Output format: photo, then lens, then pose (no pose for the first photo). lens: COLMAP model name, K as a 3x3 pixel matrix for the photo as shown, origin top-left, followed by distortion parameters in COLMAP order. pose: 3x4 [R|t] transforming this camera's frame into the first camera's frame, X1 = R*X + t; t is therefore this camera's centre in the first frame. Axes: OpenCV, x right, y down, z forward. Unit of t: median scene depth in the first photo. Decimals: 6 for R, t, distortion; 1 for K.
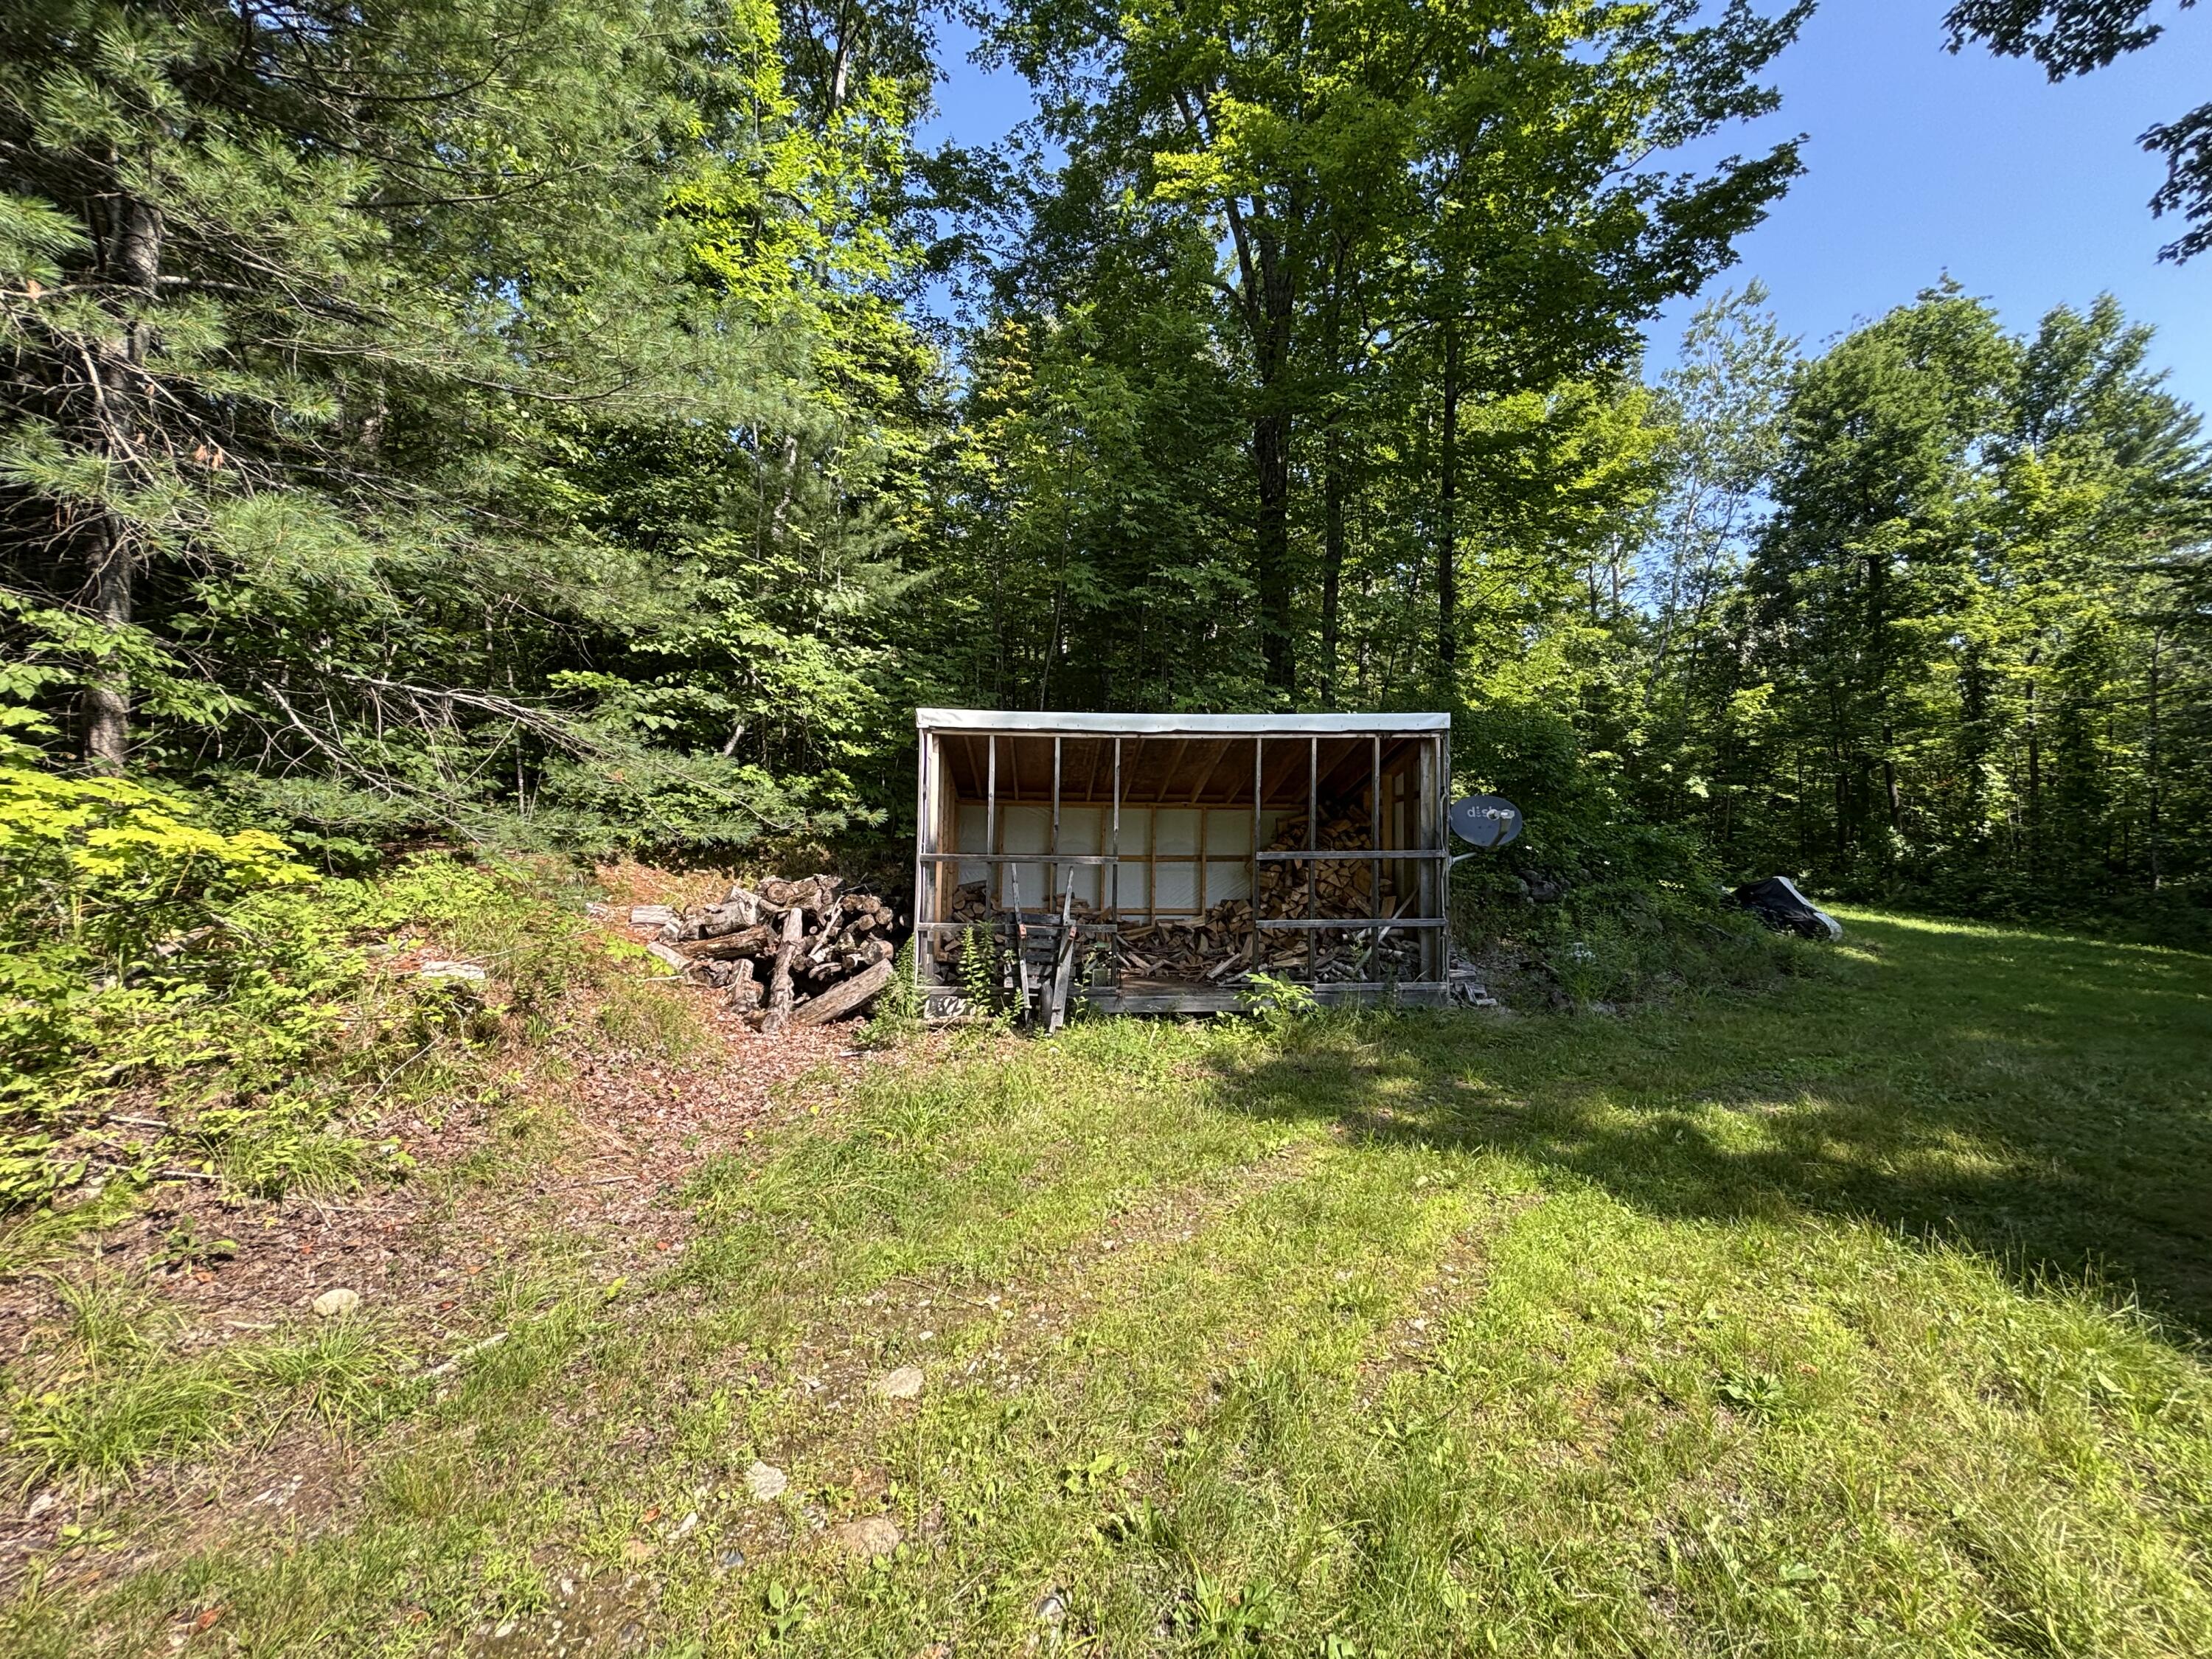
lens RADIAL K [[893.1, 0, 1089.3], [0, 893.1, 825.7], [0, 0, 1]] dist [-0.001563, 0.000189]
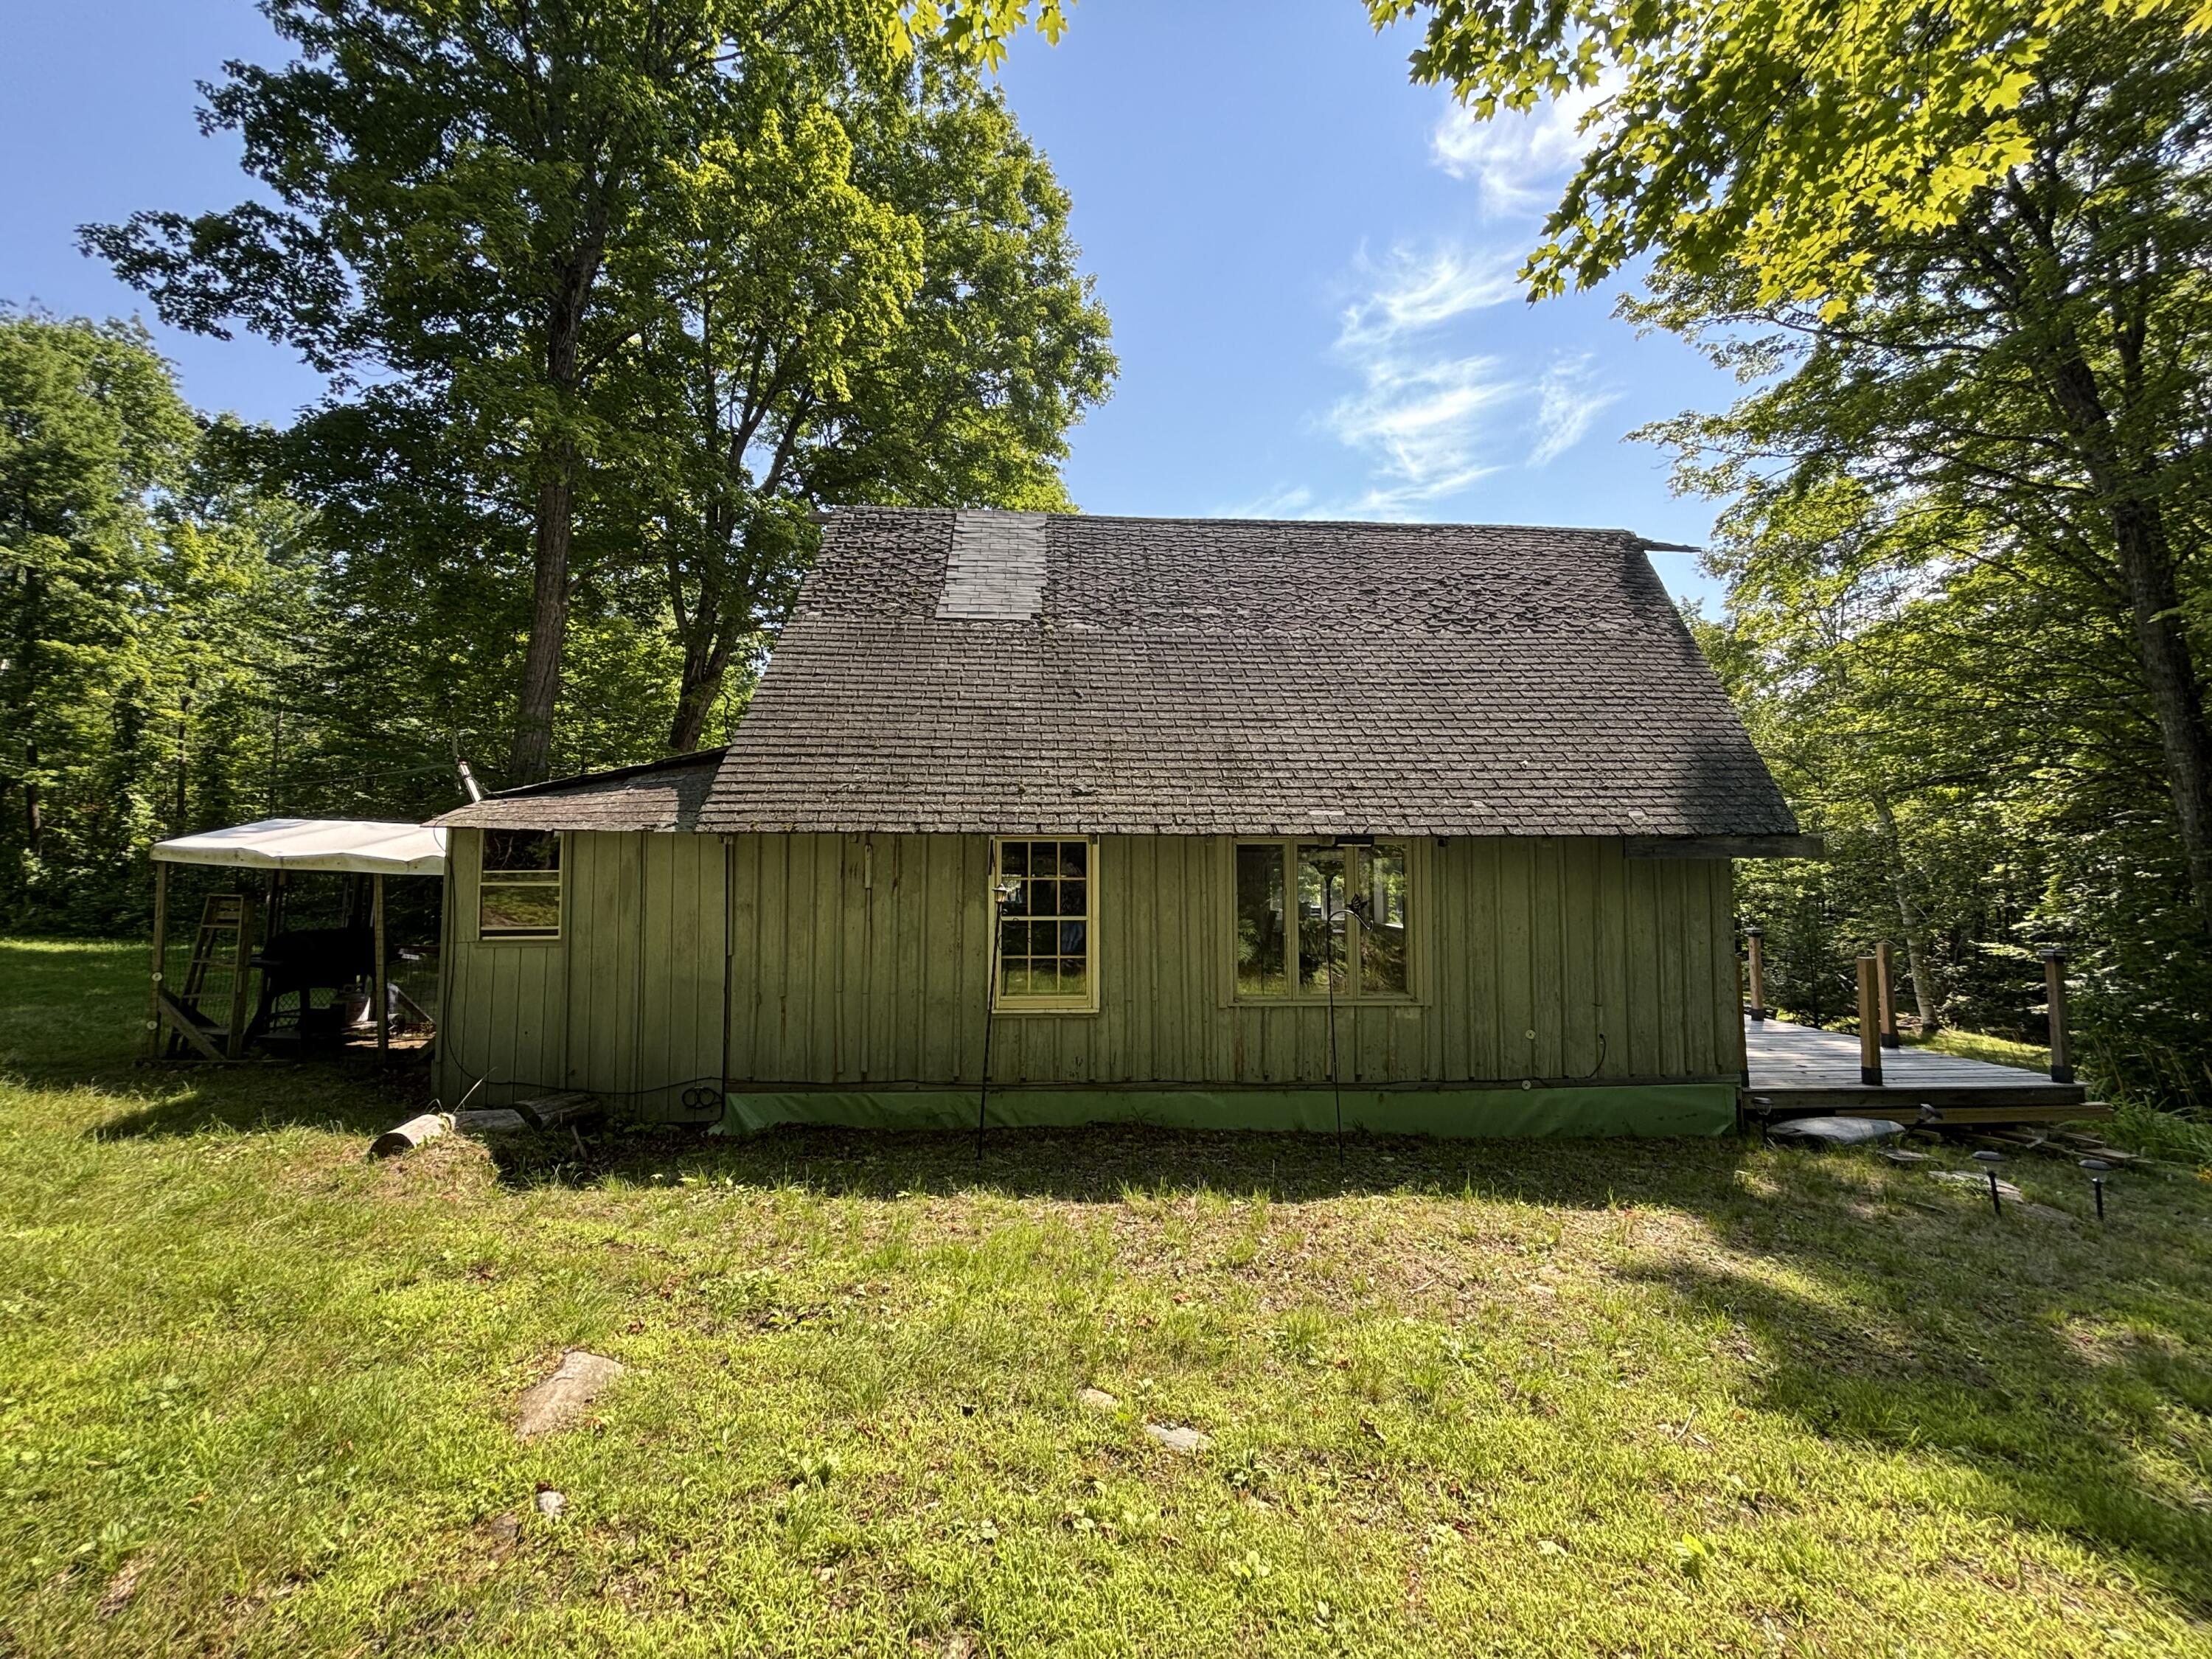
lens RADIAL K [[893.1, 0, 1102.9], [0, 893.1, 823.2], [0, 0, 1]] dist [-0.001563, 0.000189]
pose [[-0.027012, 0.050343, 0.998367, -0.097375], [-0.020421, 0.998495, -0.050902, -0.002162], [-0.999427, -0.021762, -0.025943, -0.140859]]
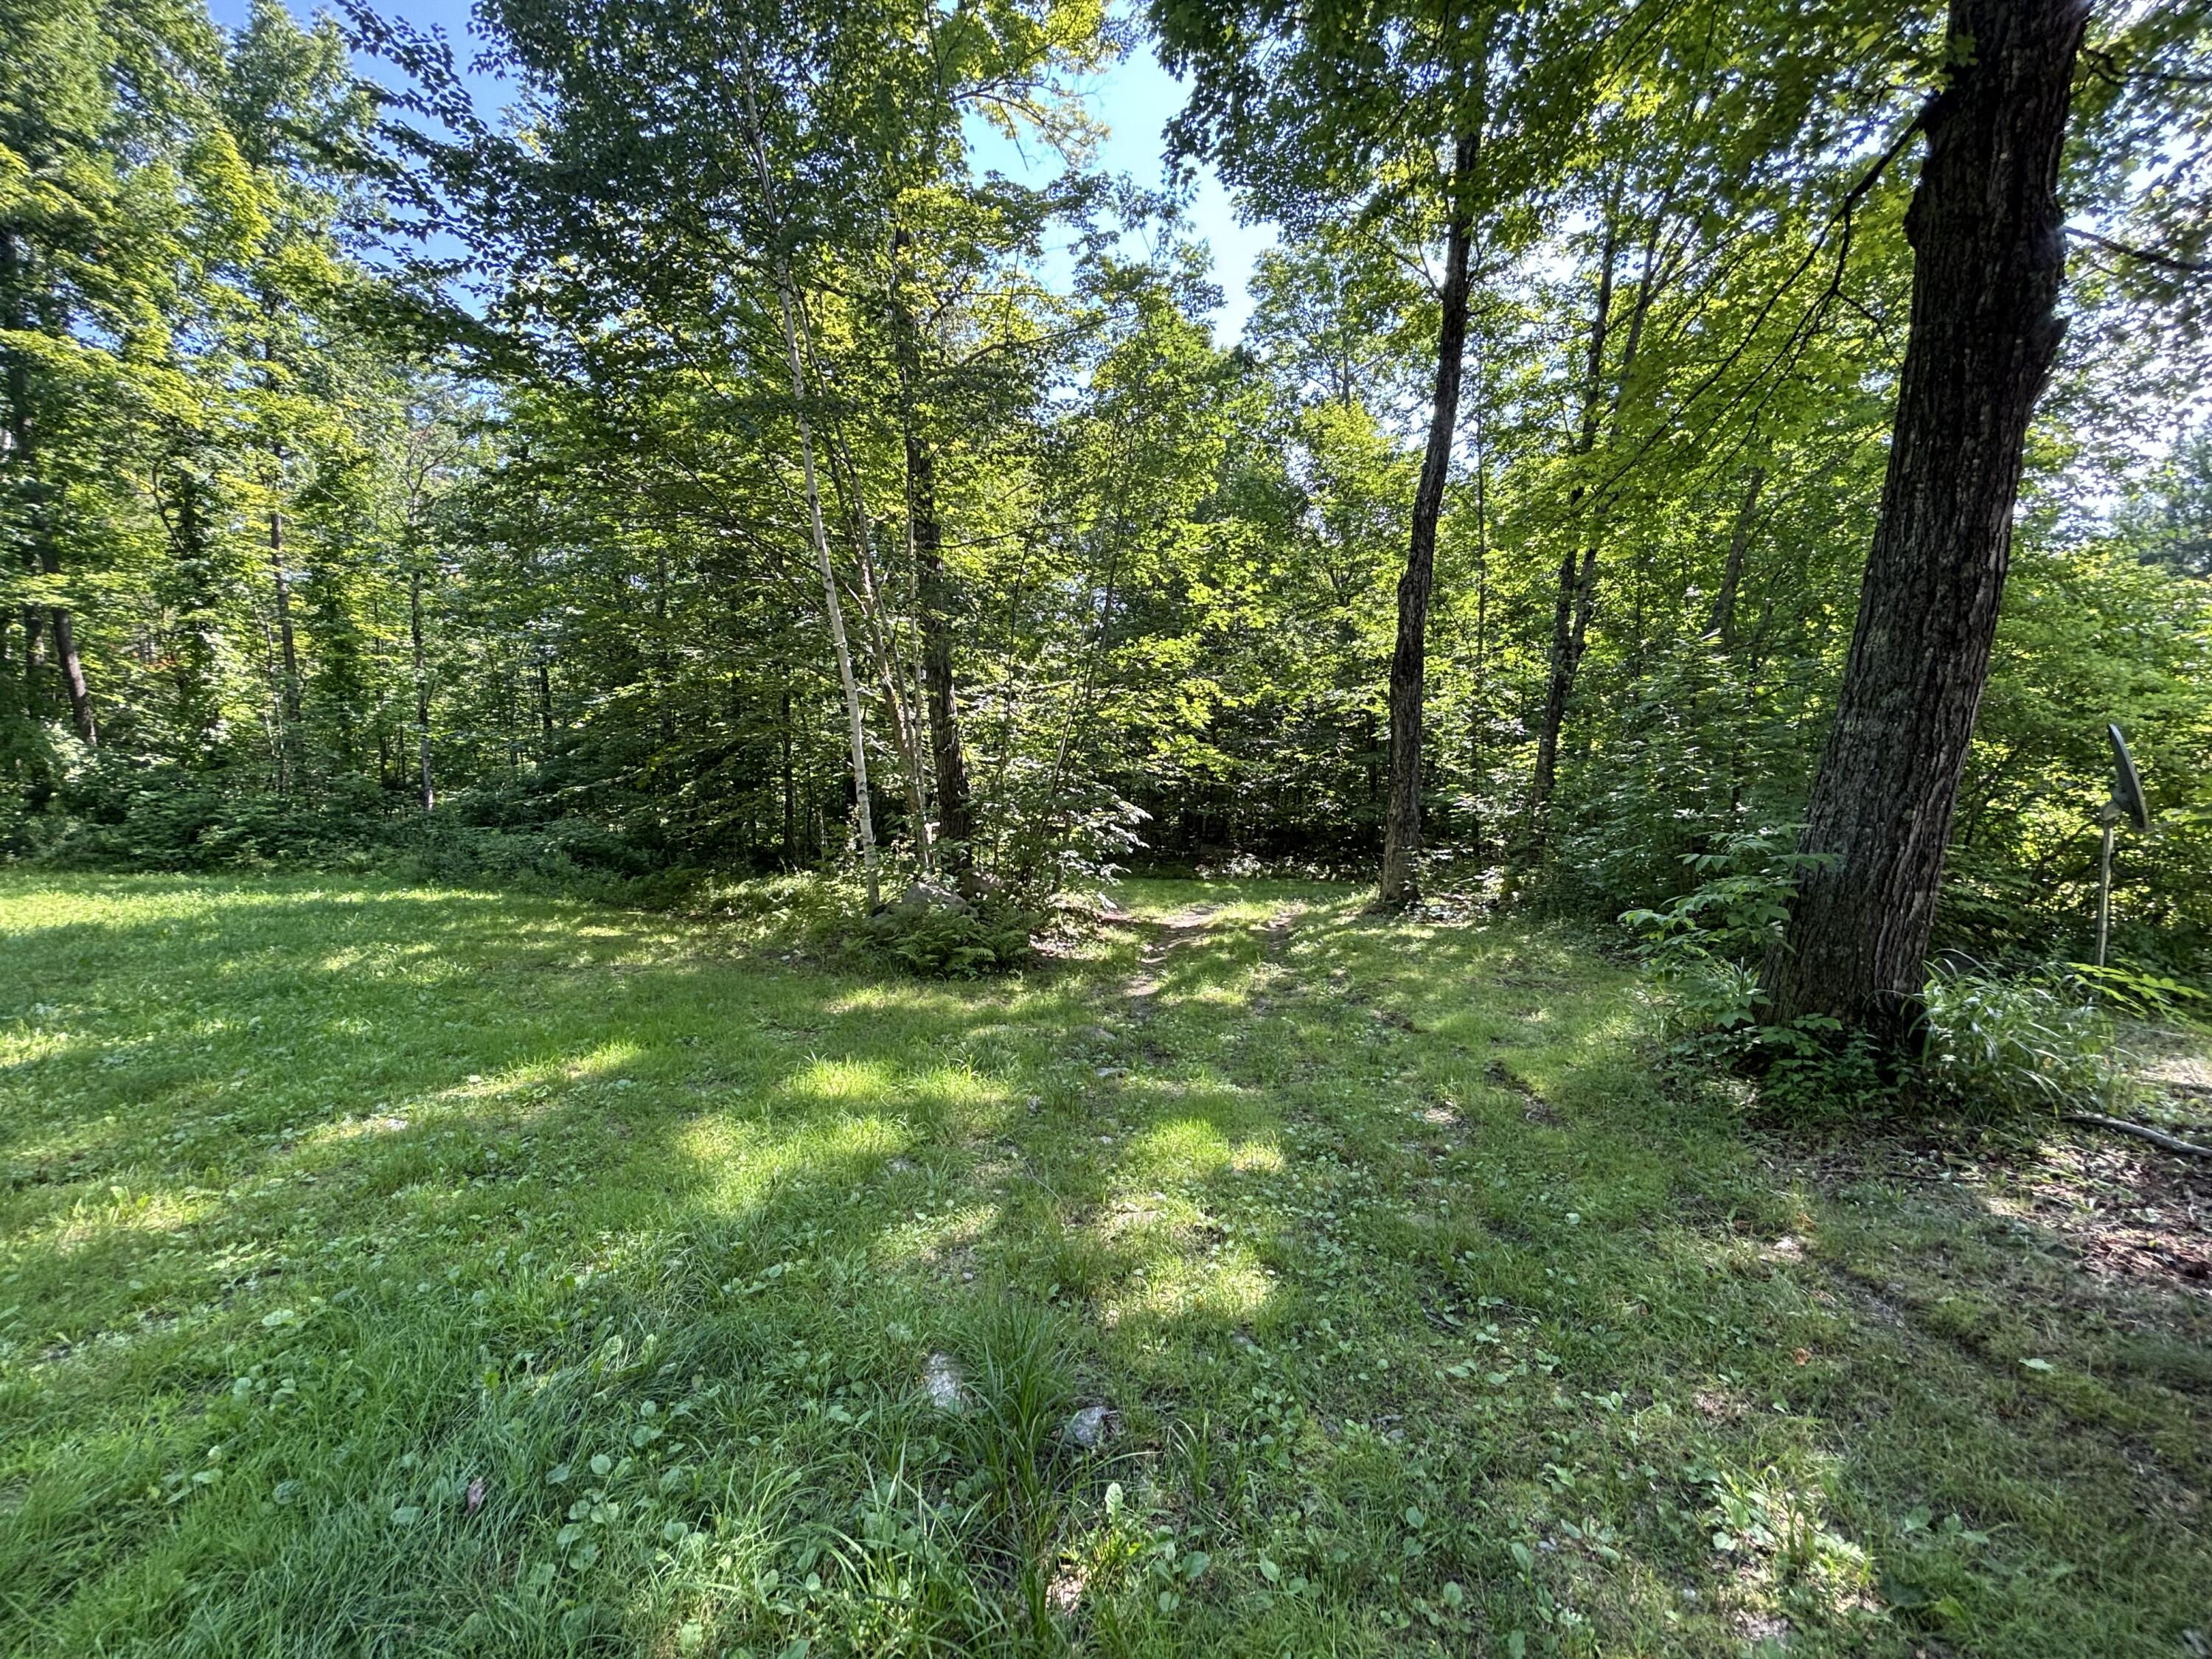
lens RADIAL K [[893.1, 0, 1106.9], [0, 893.1, 826.4], [0, 0, 1]] dist [-0.001563, 0.000189]
pose [[0.048852, -0.078925, 0.995683, 0.371017], [0.002019, 0.996879, 0.078921, 0.023740], [-0.998804, -0.001845, 0.048859, 0.307296]]
